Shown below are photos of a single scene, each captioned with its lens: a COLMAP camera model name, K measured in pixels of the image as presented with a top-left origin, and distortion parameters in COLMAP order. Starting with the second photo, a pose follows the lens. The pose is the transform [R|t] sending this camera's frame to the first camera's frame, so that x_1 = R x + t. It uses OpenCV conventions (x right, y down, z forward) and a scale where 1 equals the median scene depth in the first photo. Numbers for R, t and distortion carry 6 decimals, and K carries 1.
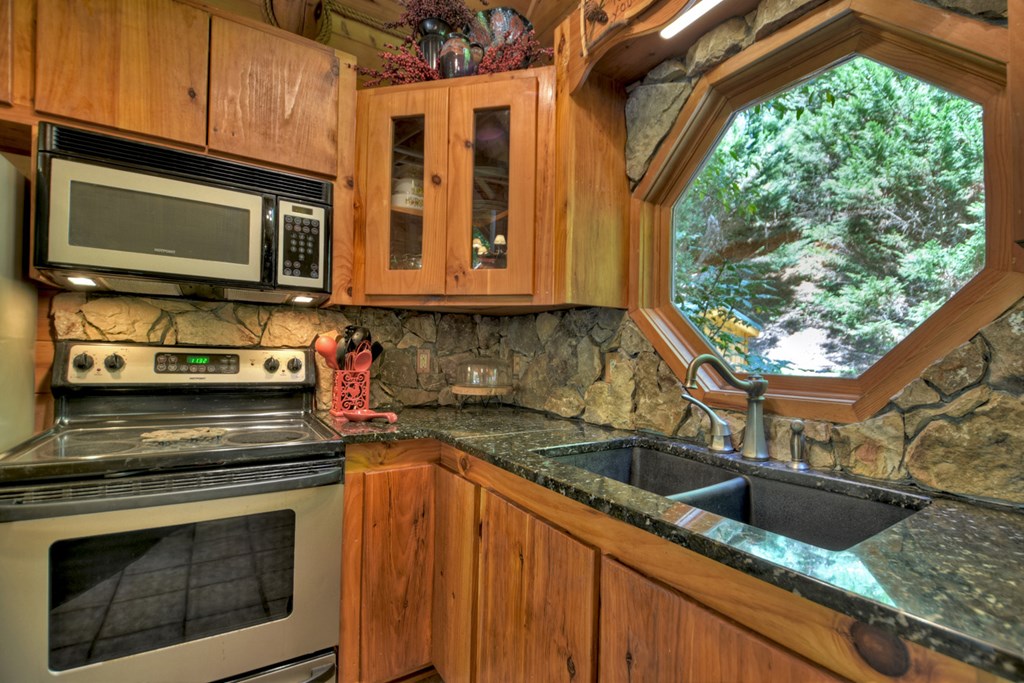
lens RADIAL K [[451.4, 0, 505.1], [0, 451.4, 357.4], [0, 0, 1]] dist [-0.011626, -0.003514]
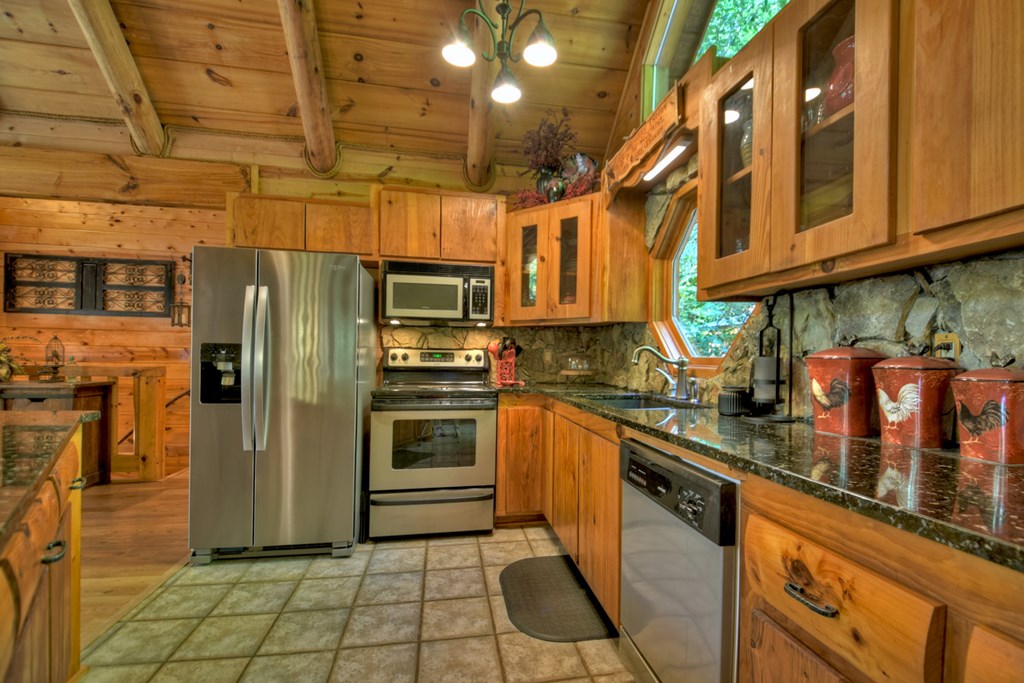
lens RADIAL K [[430.3, 0, 480.9], [0, 430.3, 369.7], [0, 0, 1]] dist [-0.000441, -0.002414]
pose [[0.890836, 0.003456, -0.454312, 0.461603], [0.004967, 0.999837, 0.017346, 0.042100], [0.454298, -0.017709, 0.890674, -0.781126]]
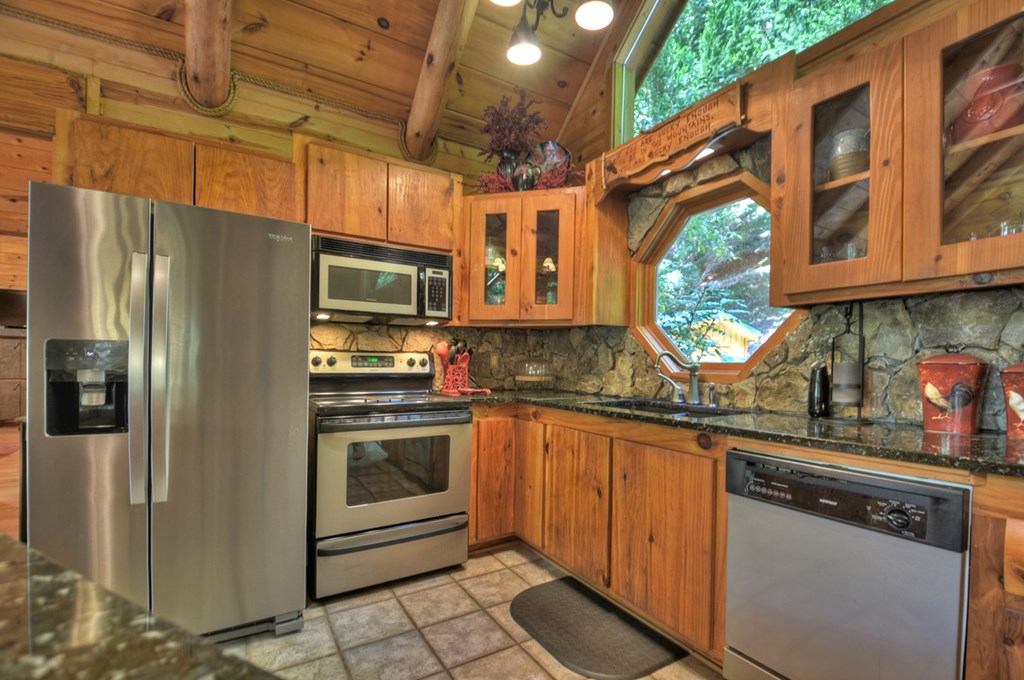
lens RADIAL K [[451.4, 0, 470.9], [0, 451.4, 378.1], [0, 0, 1]] dist [-0.011626, -0.003514]
pose [[0.995623, -0.005286, -0.093314, -0.166050], [0.007916, 0.999581, 0.027843, 0.034461], [0.093128, -0.028459, 0.995247, -0.759818]]
